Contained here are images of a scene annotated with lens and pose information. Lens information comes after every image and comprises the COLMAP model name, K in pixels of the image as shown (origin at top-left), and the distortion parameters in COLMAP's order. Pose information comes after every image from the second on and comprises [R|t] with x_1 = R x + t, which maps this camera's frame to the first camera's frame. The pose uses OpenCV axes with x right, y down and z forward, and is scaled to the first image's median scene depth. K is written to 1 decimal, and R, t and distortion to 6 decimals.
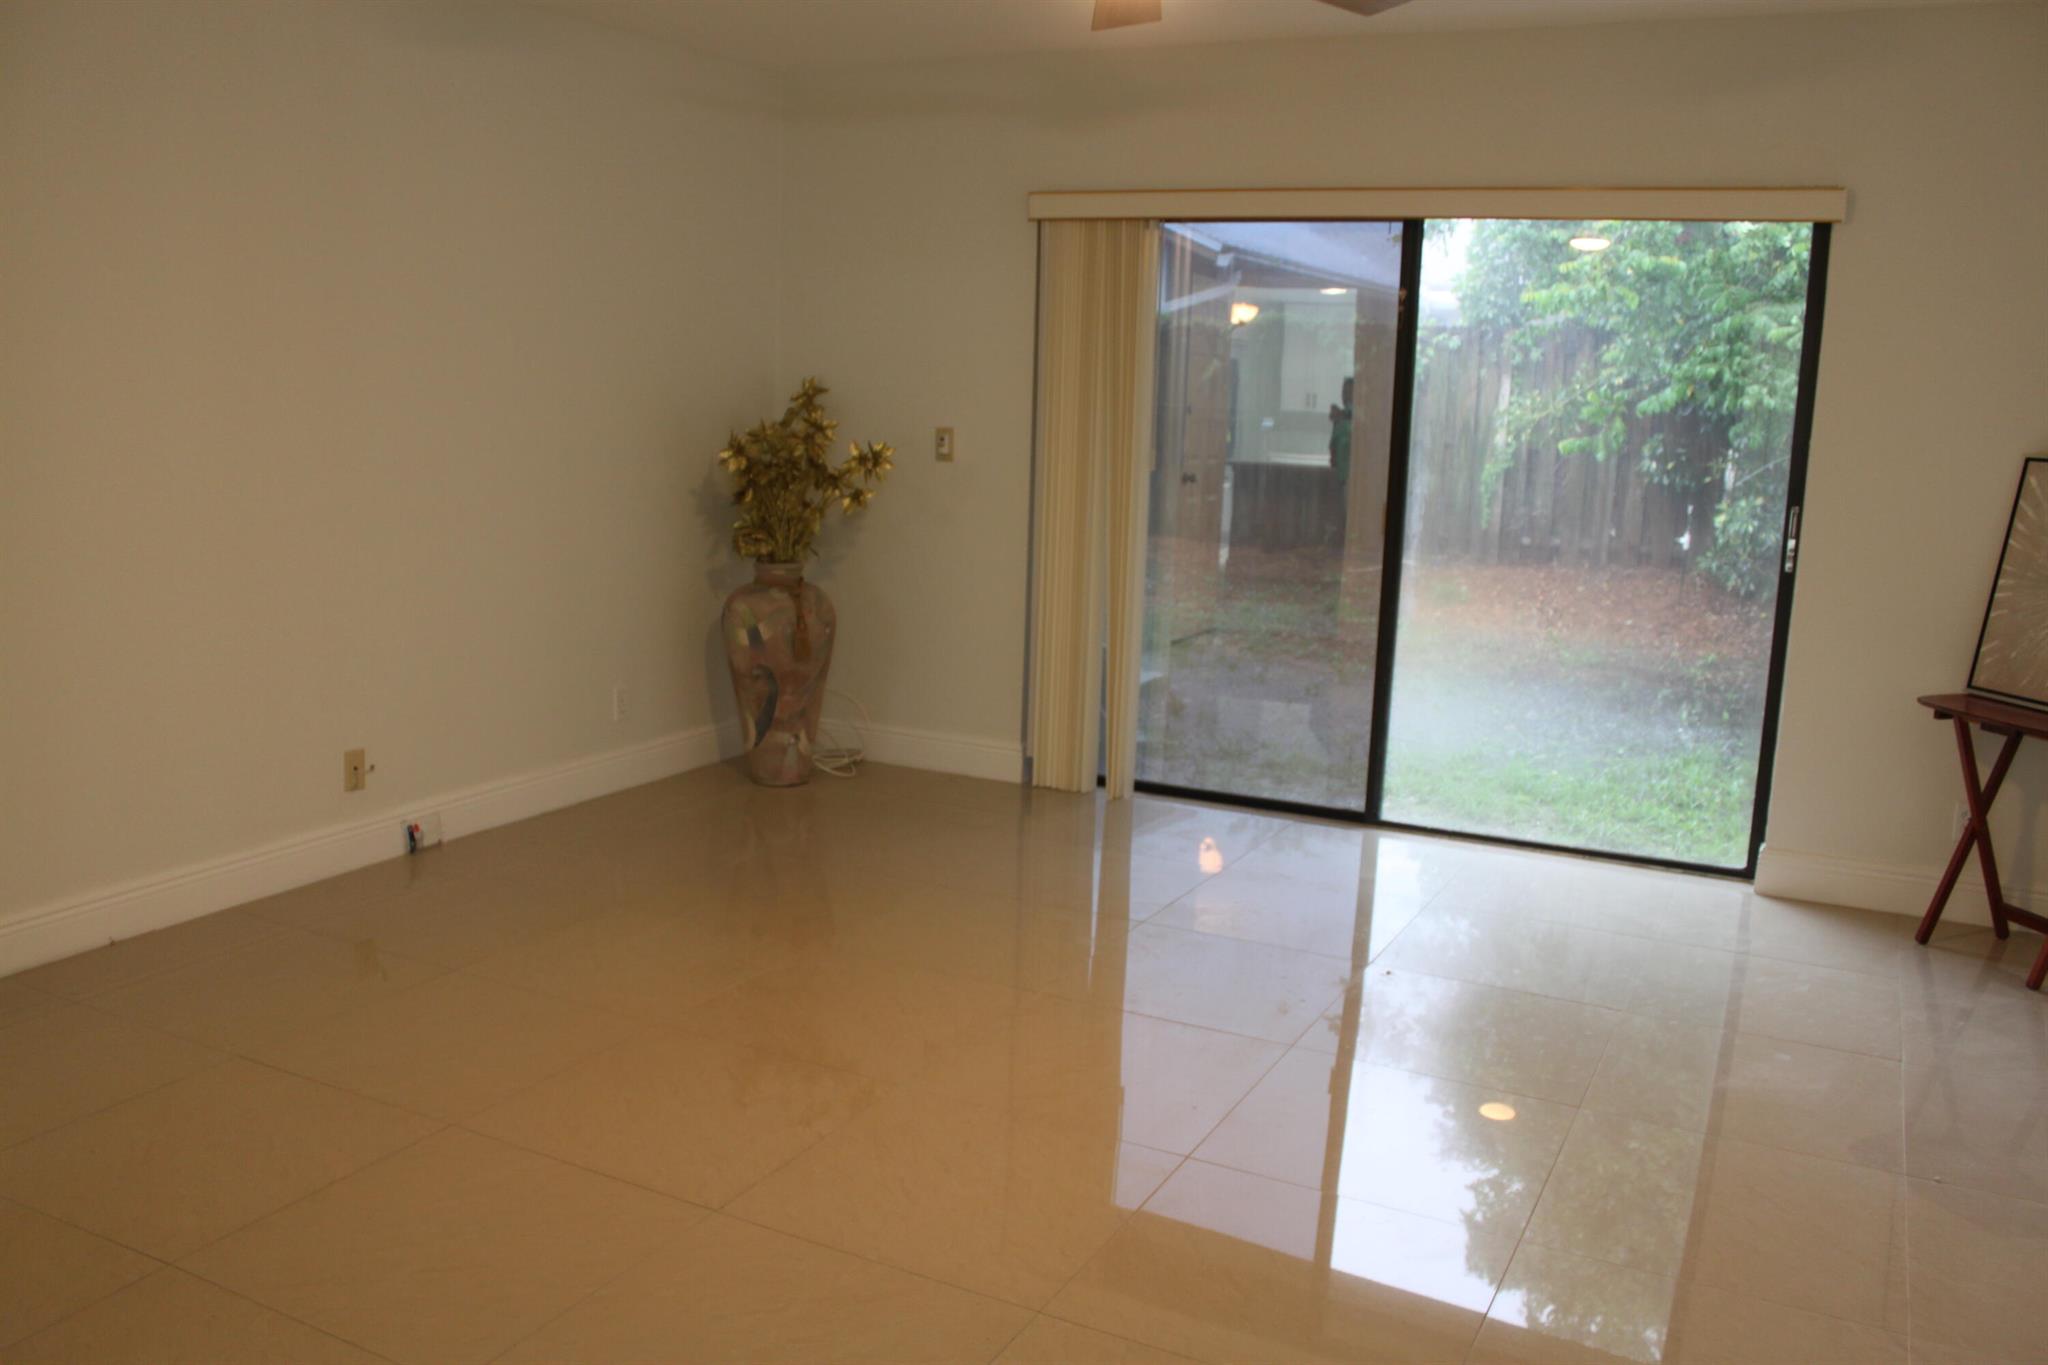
lens RADIAL K [[1705.1, 0, 1020.4], [0, 1705.1, 703.0], [0, 0, 1]] dist [-0.167665, 0.150084]
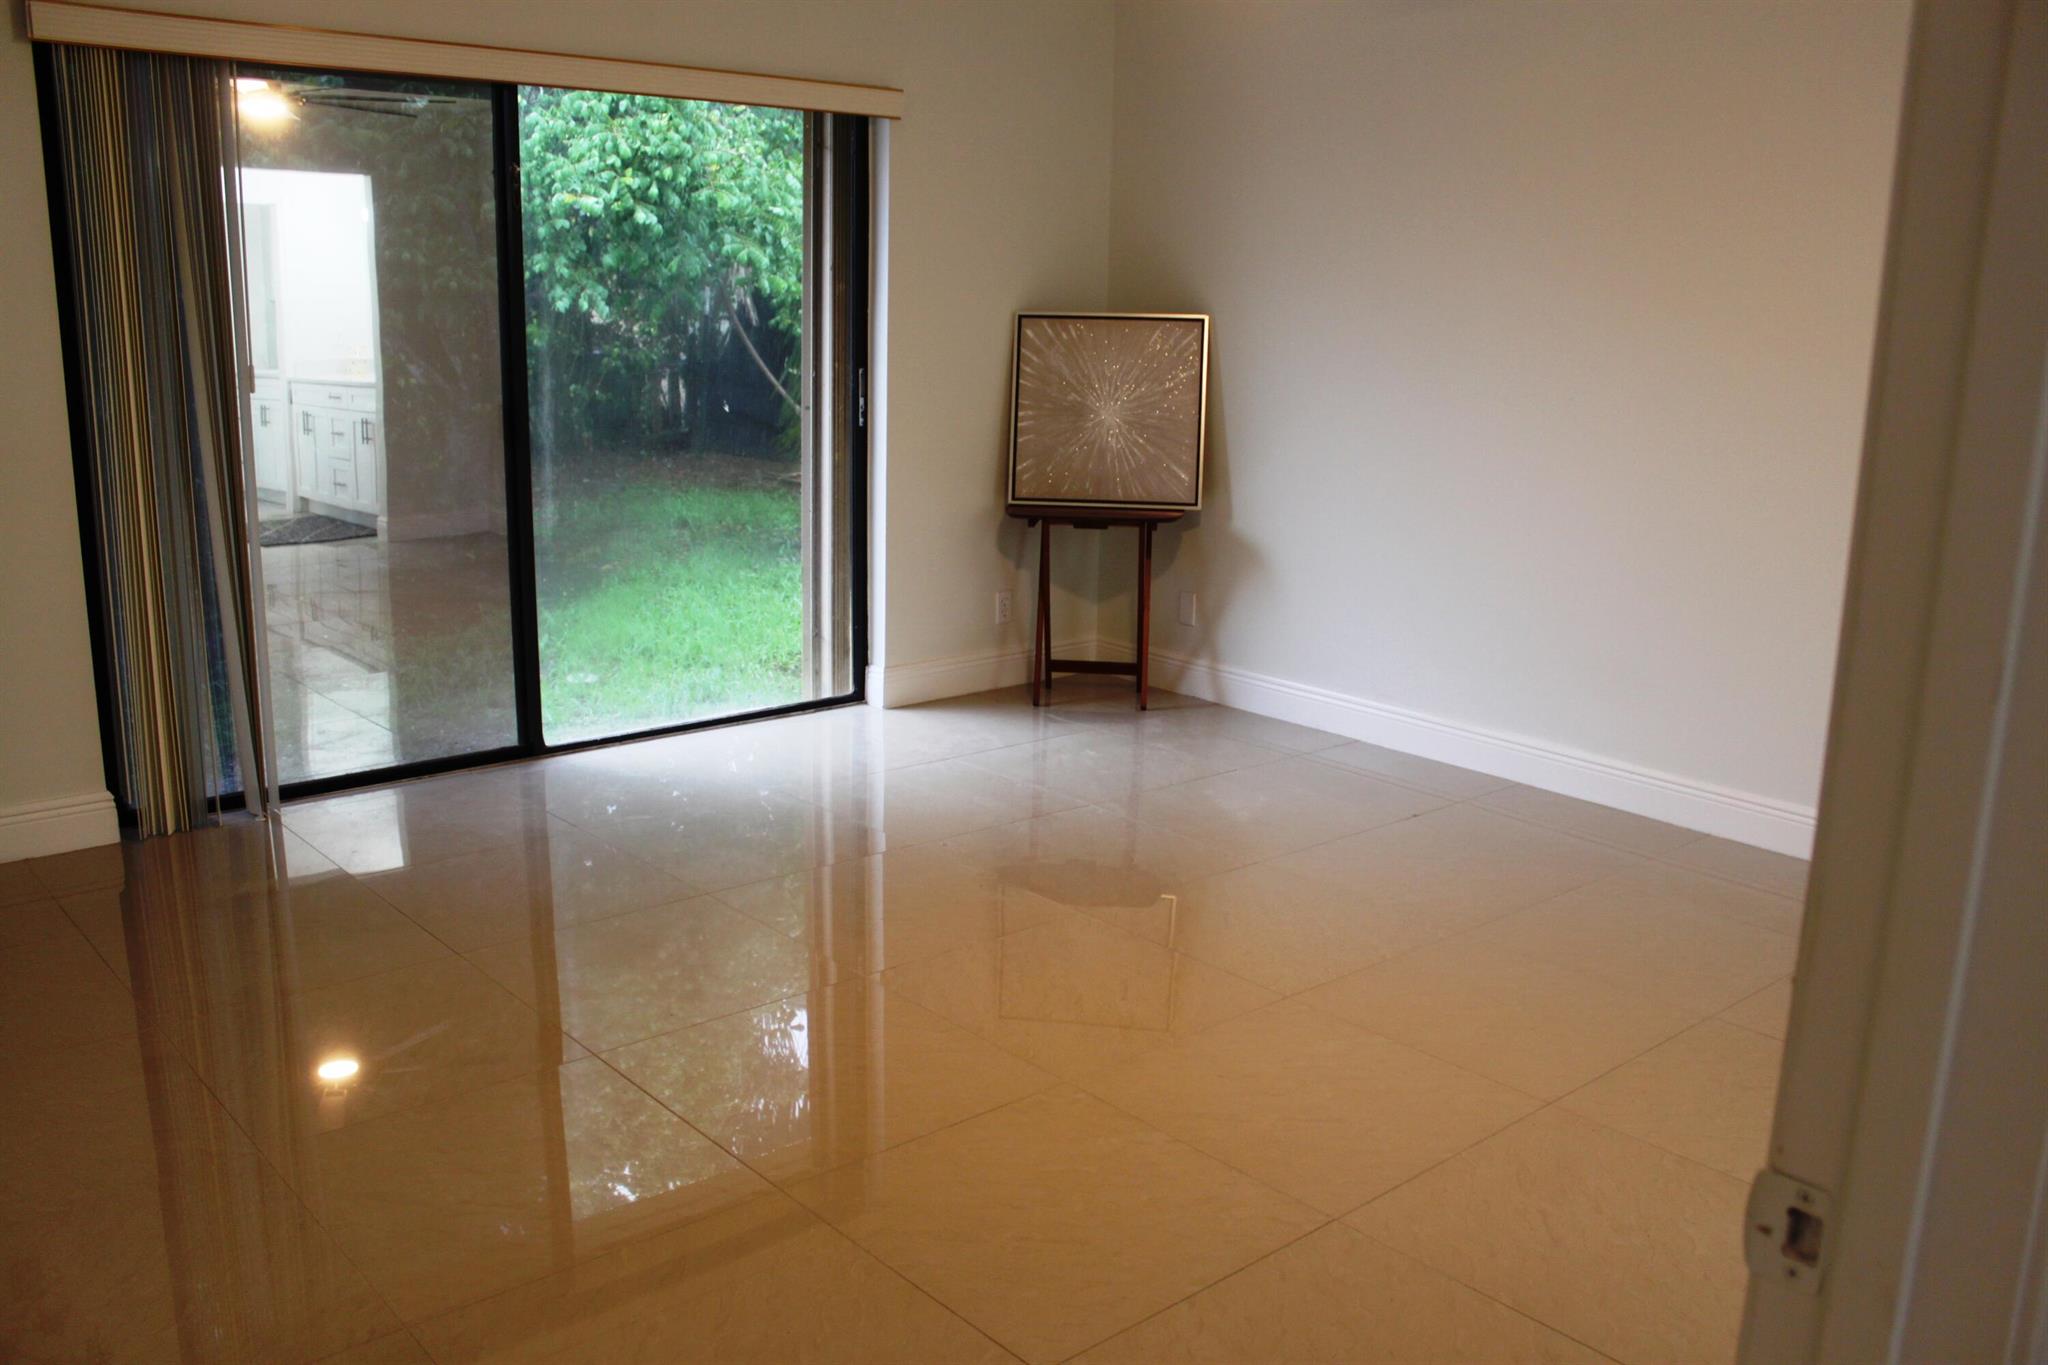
lens RADIAL K [[1705.1, 0, 1020.4], [0, 1705.1, 703.0], [0, 0, 1]] dist [-0.167665, 0.150084]
pose [[0.376269, -0.242762, 0.894141, -0.576076], [0.164593, 0.967227, 0.193341, -0.101555], [-0.911773, 0.074421, 0.403895, 0.440429]]
